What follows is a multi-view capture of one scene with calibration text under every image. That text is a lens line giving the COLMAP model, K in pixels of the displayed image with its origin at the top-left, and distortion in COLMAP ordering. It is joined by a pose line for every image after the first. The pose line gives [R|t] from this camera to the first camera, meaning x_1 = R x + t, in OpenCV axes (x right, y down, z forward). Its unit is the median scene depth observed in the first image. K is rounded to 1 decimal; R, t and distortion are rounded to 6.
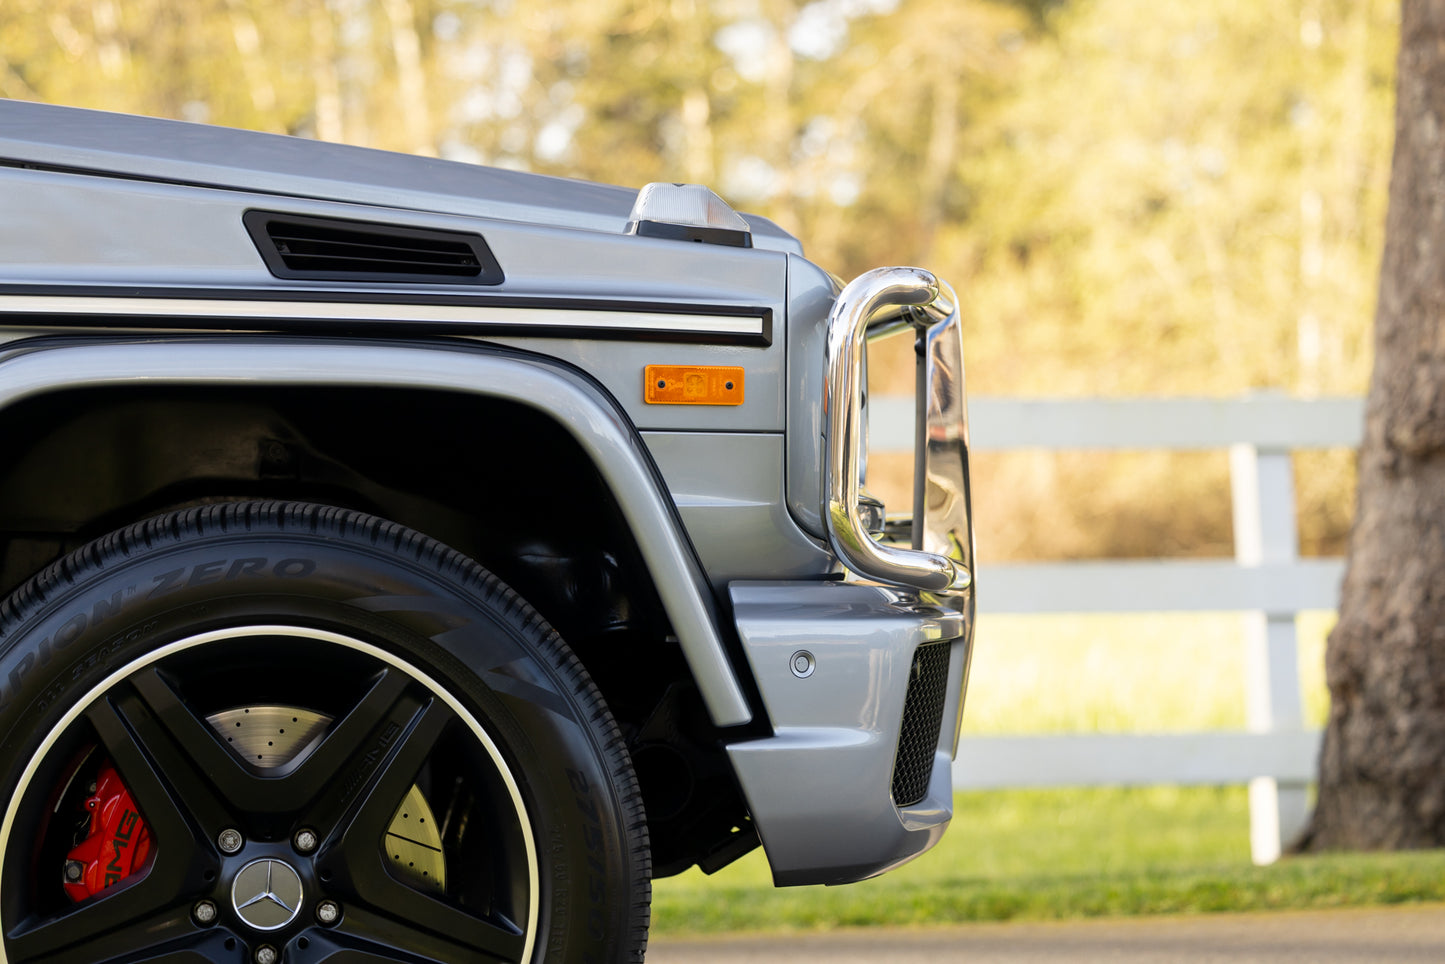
lens RADIAL K [[3473.3, 0, 767.5], [0, 3473.3, 481.4], [0, 0, 1]] dist [-0.071435, 0.642533]
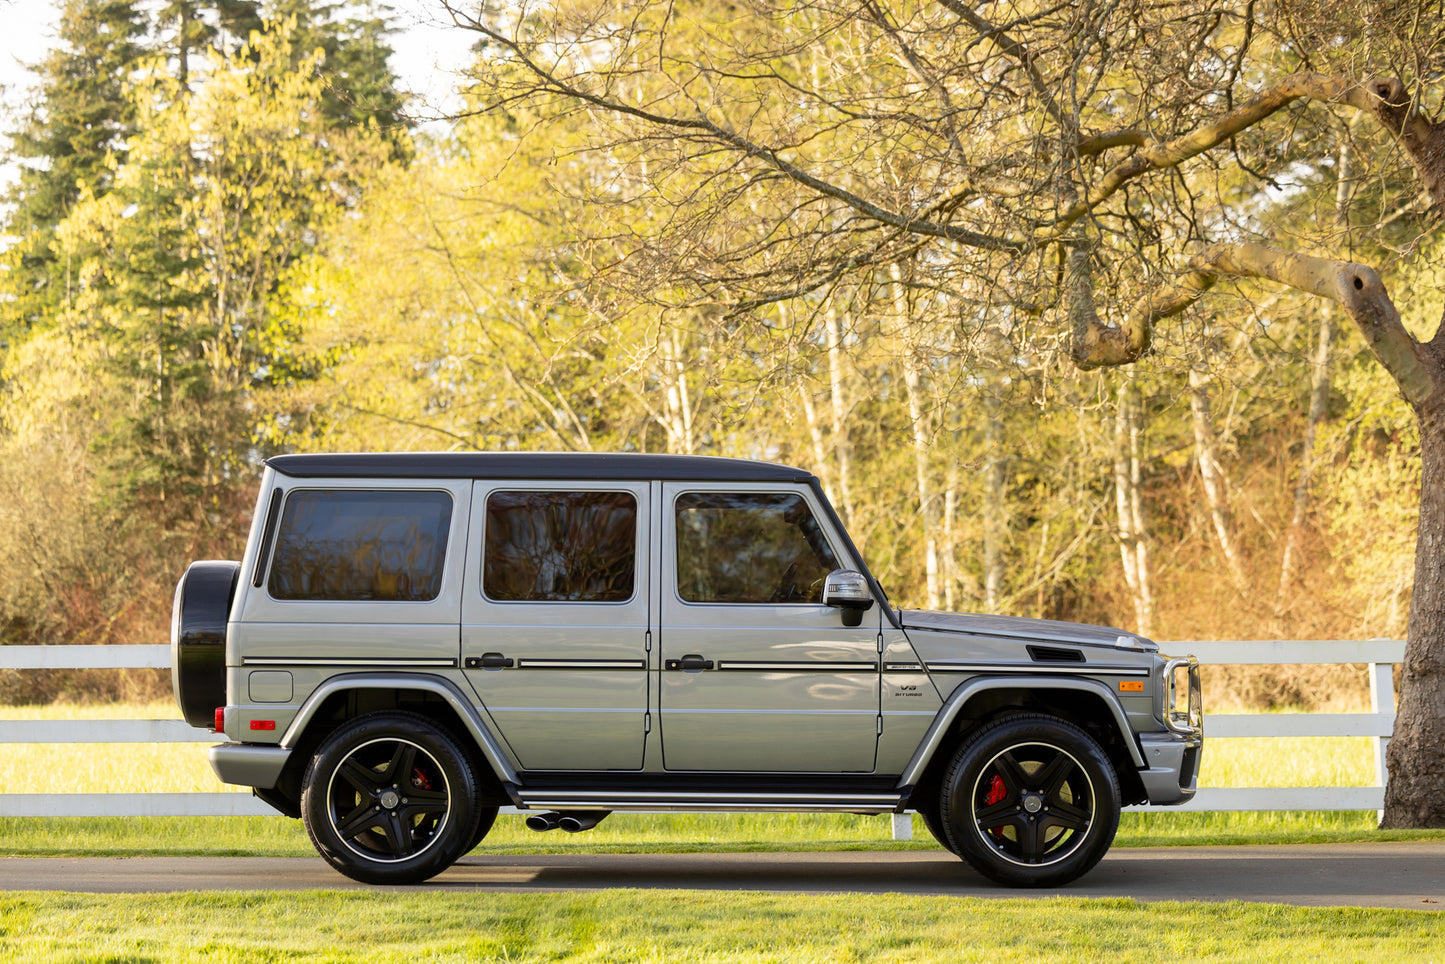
lens RADIAL K [[3473.3, 0, 767.5], [0, 3473.3, 481.4], [0, 0, 1]] dist [-0.071435, 0.642533]
pose [[0.992494, 0.001460, -0.122281, 0.054326], [-0.004885, 0.999604, -0.027716, -0.153921], [0.122192, 0.028105, 0.992108, -3.175934]]
